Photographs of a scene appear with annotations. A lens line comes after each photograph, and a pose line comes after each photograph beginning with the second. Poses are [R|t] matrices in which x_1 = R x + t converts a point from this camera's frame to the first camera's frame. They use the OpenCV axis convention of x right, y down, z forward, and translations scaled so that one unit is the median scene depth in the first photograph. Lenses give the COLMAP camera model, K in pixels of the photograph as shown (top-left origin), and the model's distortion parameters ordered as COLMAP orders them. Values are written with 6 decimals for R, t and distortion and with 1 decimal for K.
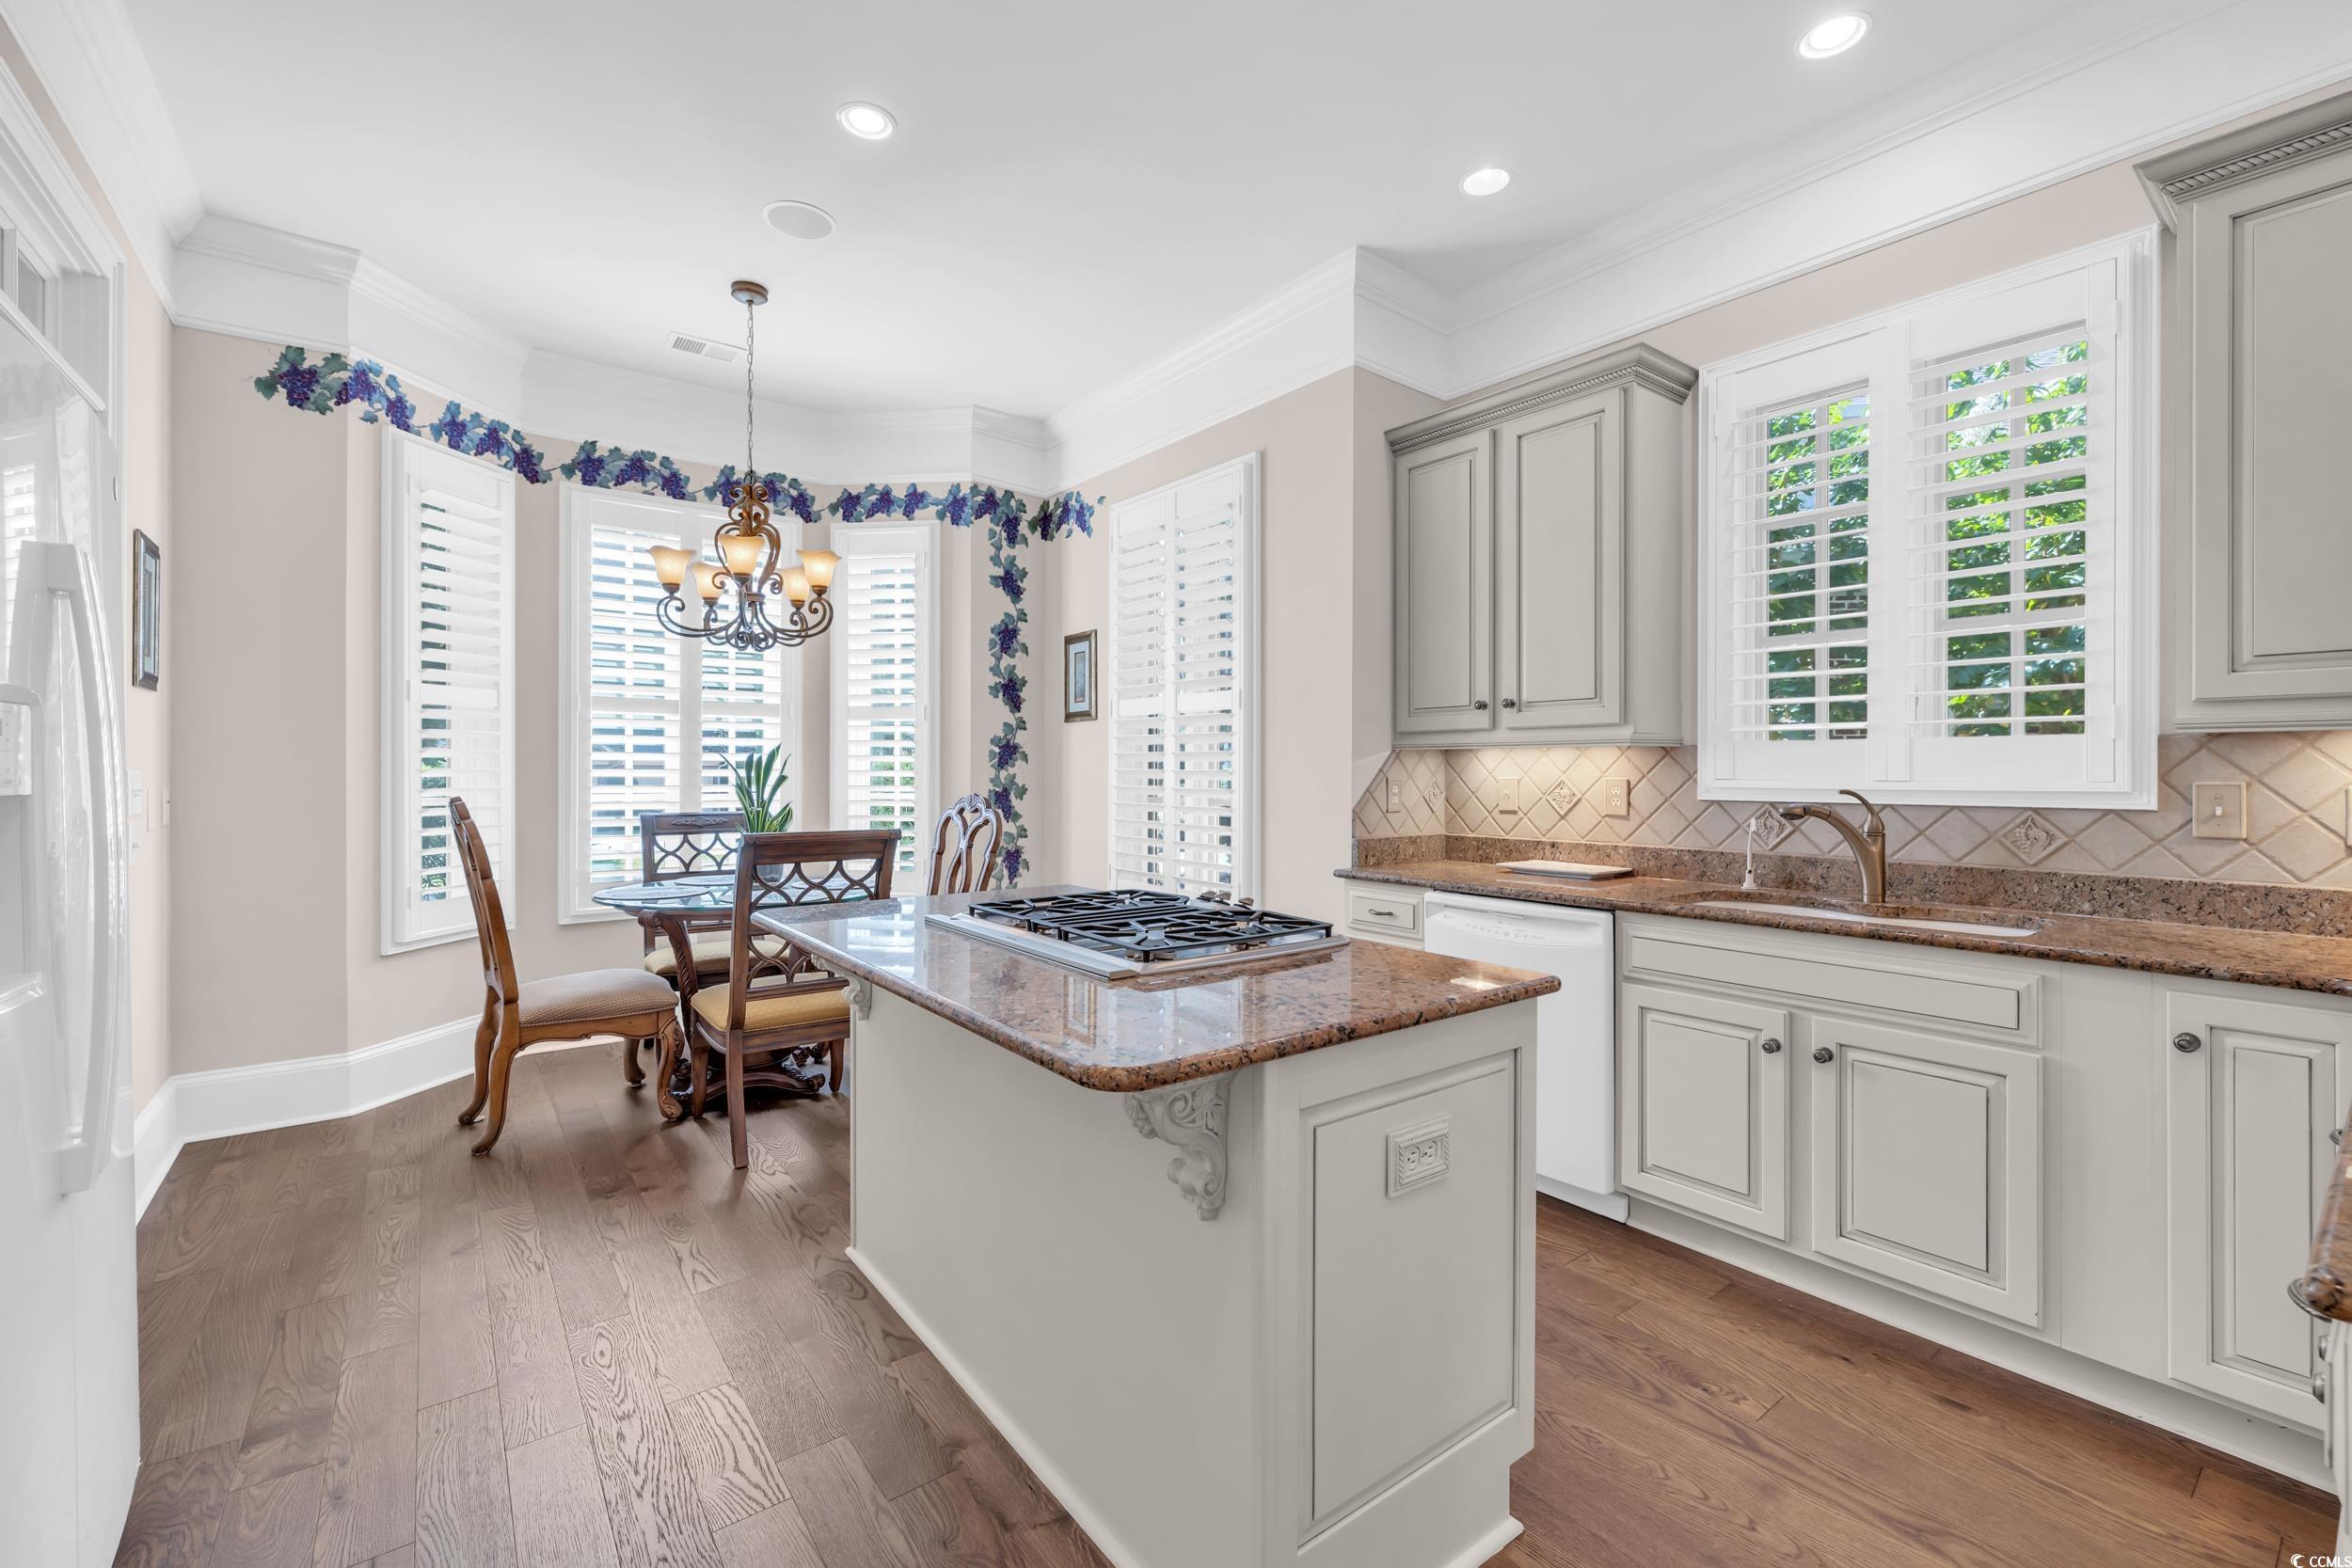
lens RADIAL K [[985.1, 0, 1182.0], [0, 985.1, 771.5], [0, 0, 1]] dist [0.002174, -0.000028]
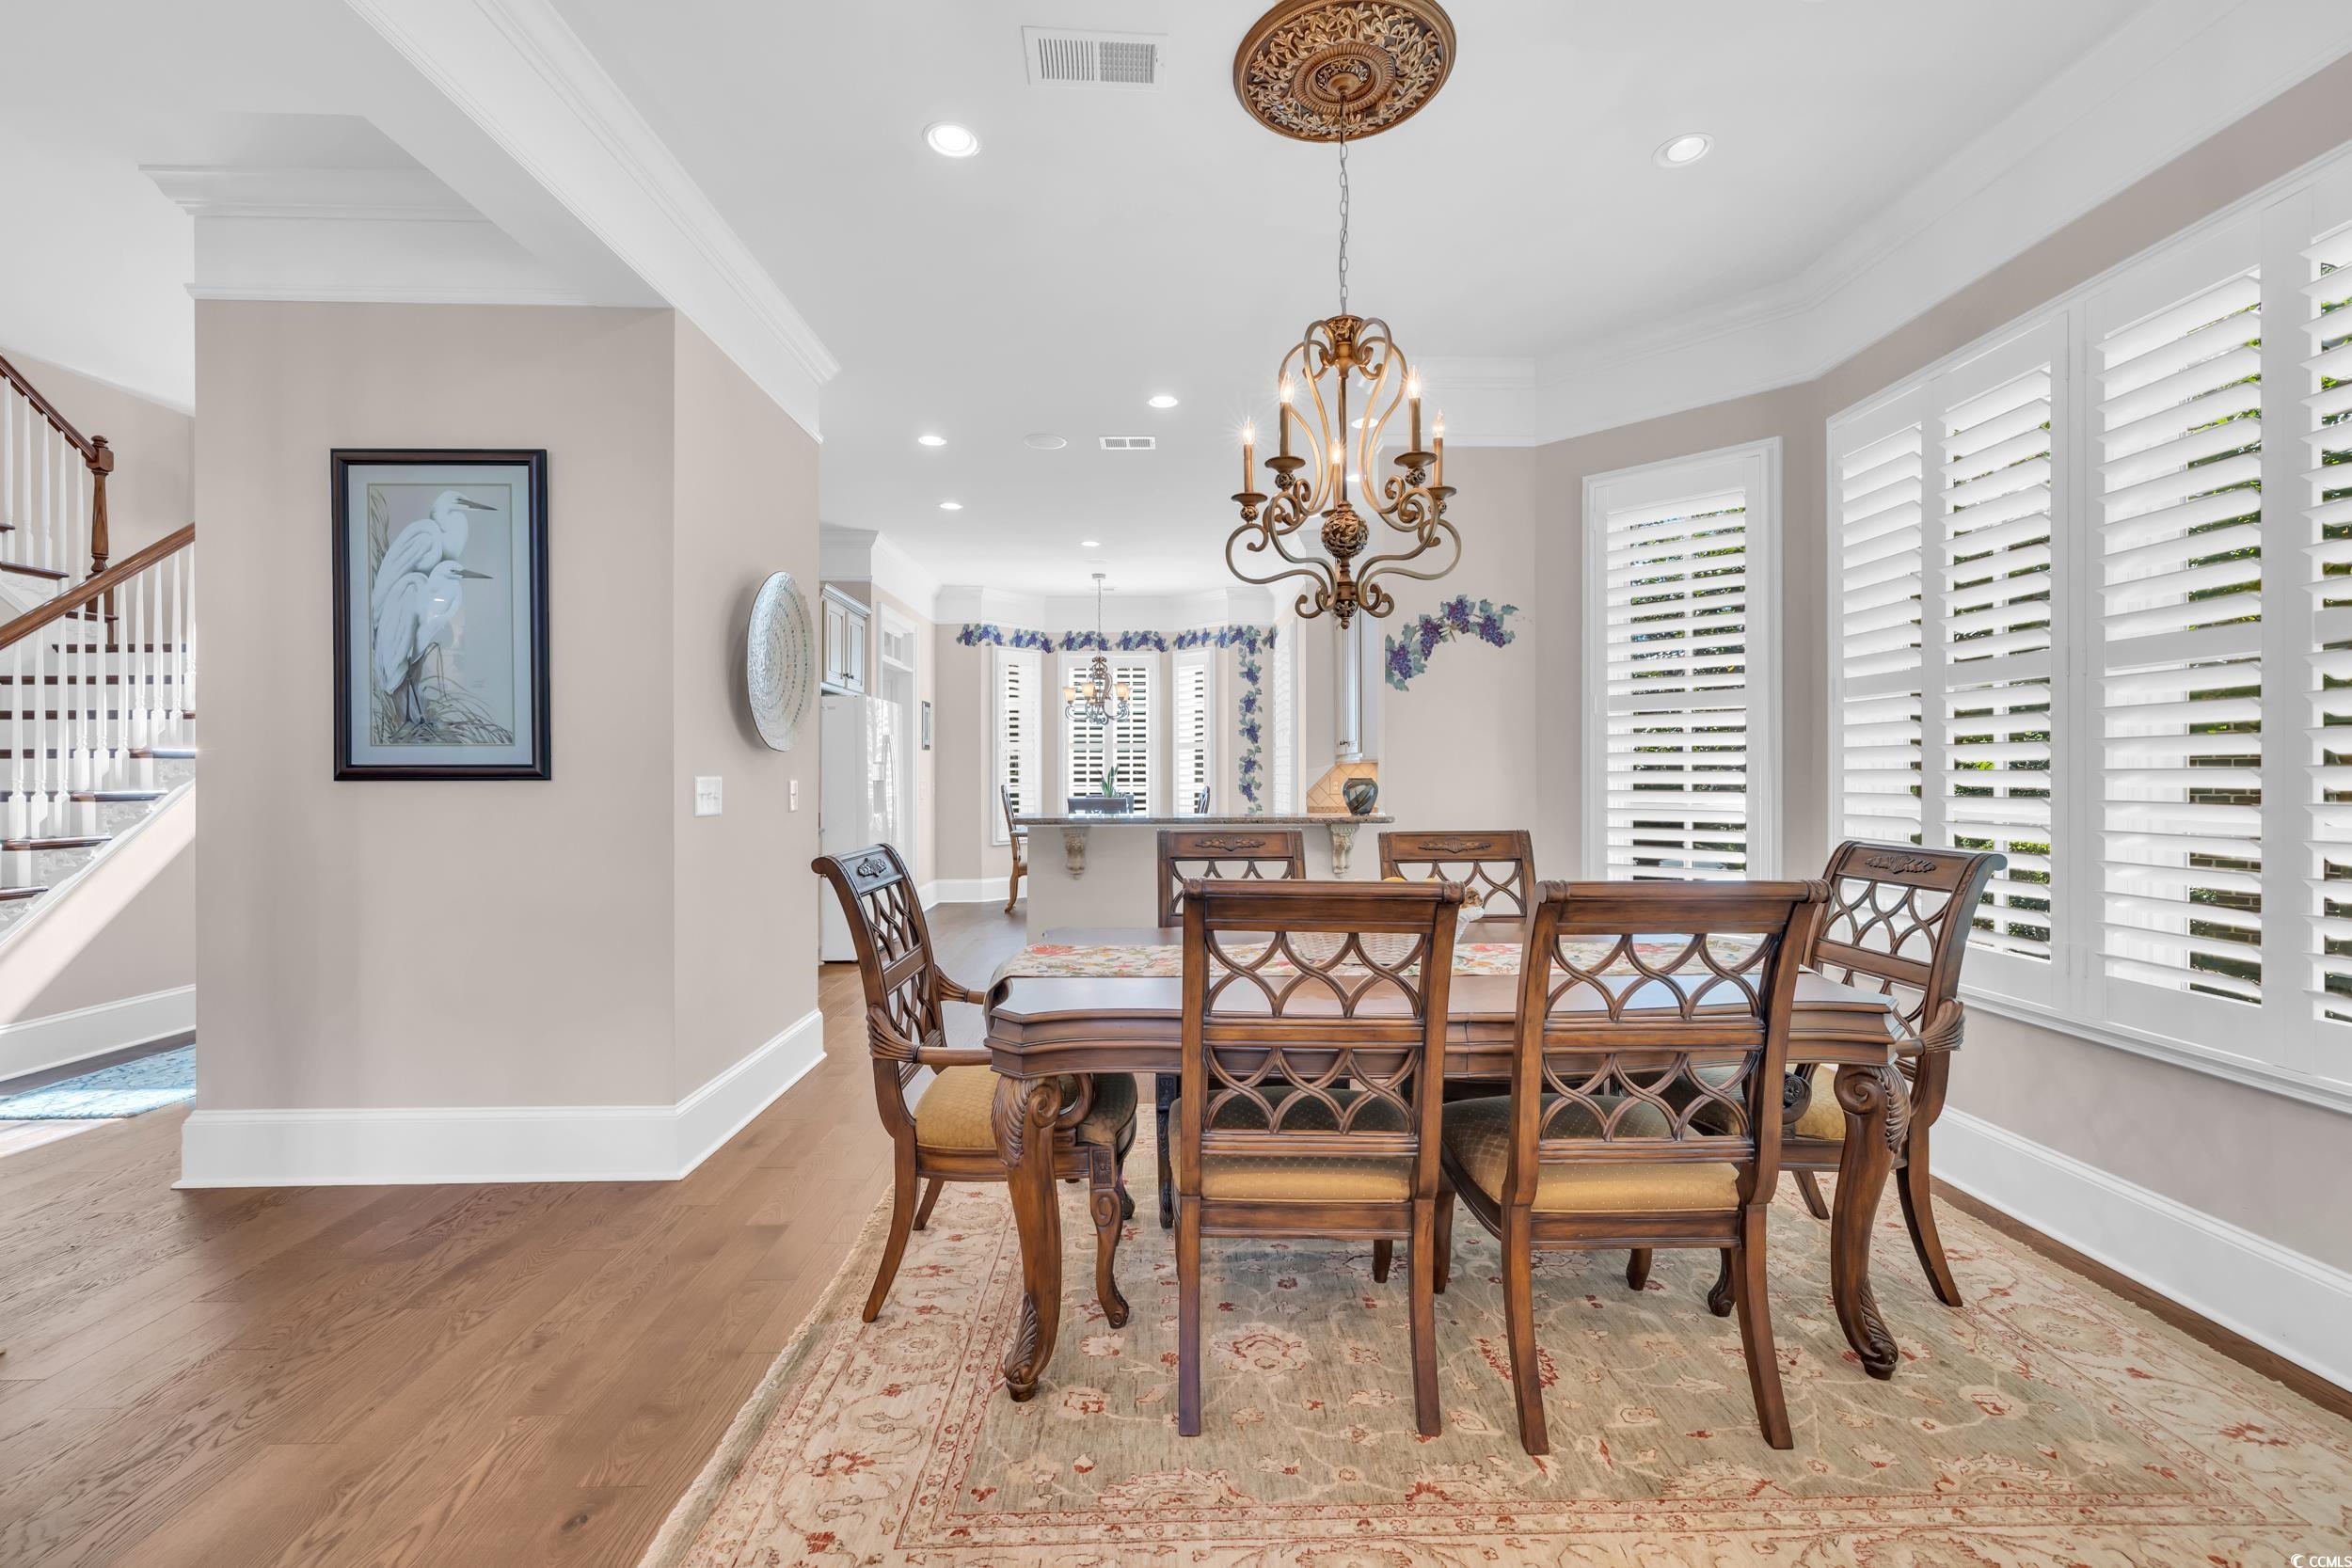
lens RADIAL K [[985.1, 0, 1176.1], [0, 985.1, 772.4], [0, 0, 1]] dist [0.002174, -0.000028]
pose [[0.801752, -0.005408, -0.597632, 1.216316], [0.003954, 0.999985, -0.003743, 0.002286], [0.597643, 0.000638, 0.801762, -0.864213]]
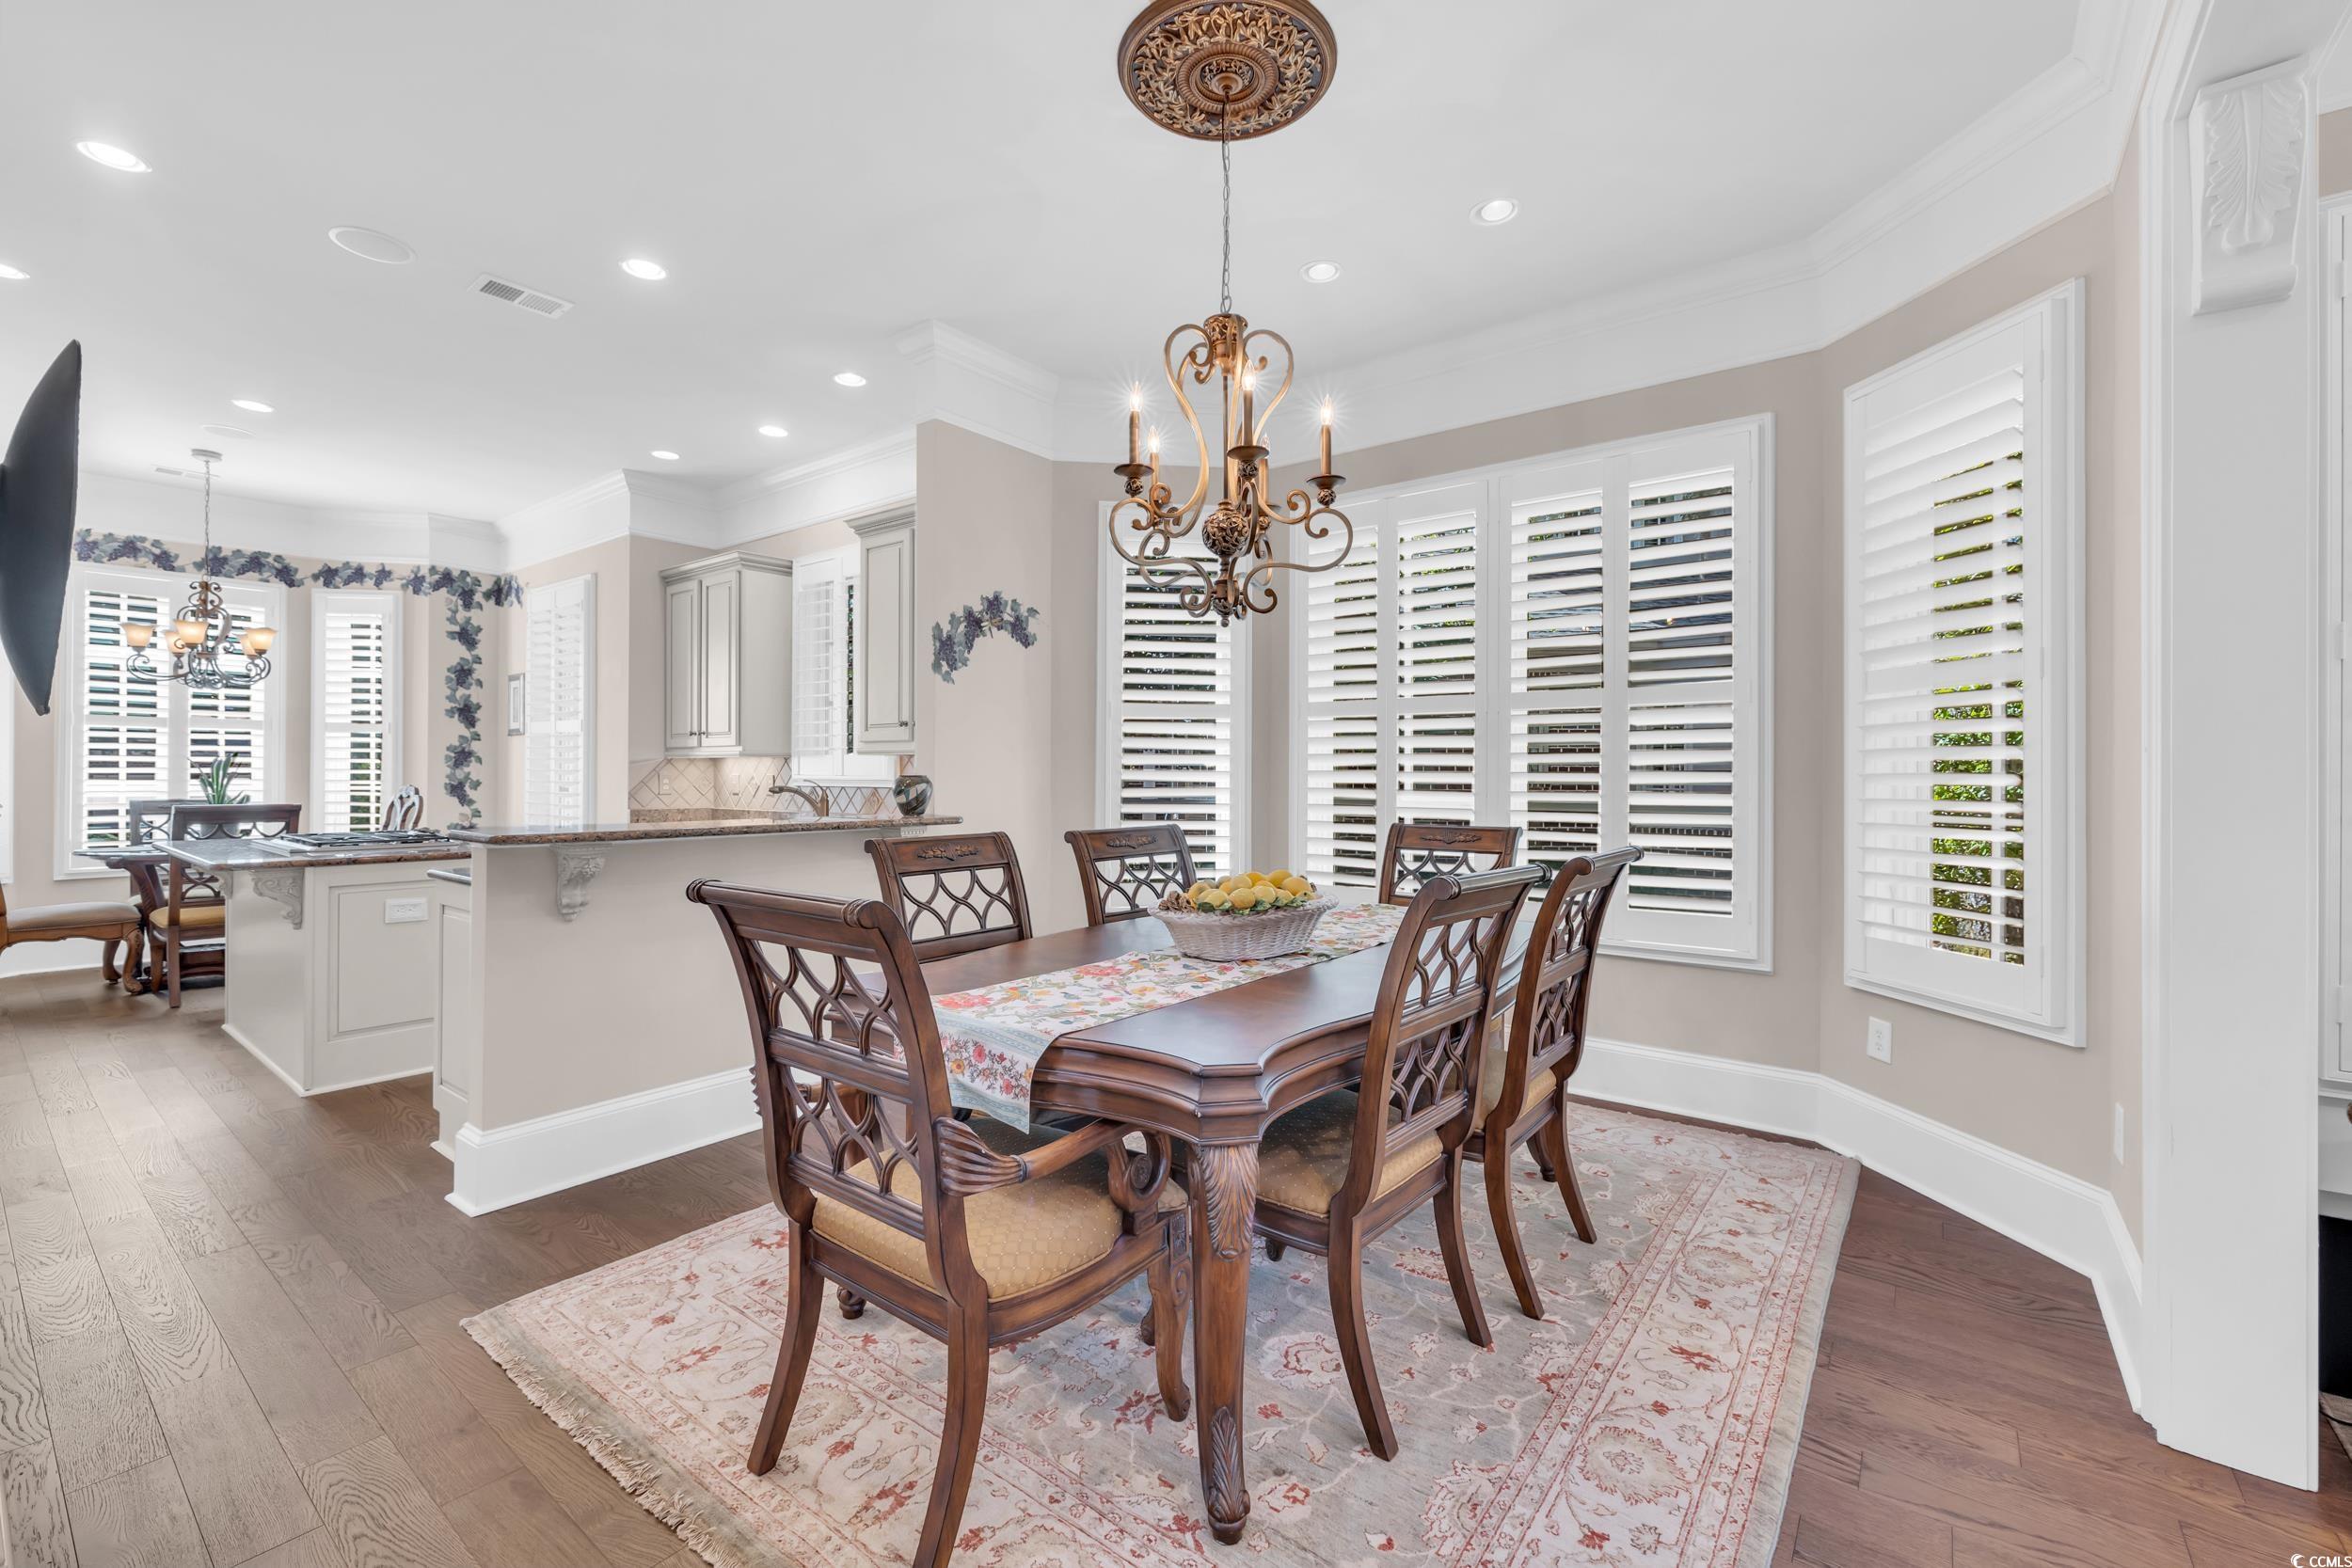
lens RADIAL K [[985.1, 0, 1183.0], [0, 985.1, 770.9], [0, 0, 1]] dist [0.002174, -0.000028]
pose [[0.968253, 0.002744, 0.249957, 0.680024], [-0.002291, 0.999995, -0.002103, 0.002120], [-0.249962, 0.001464, 0.968255, -0.903952]]
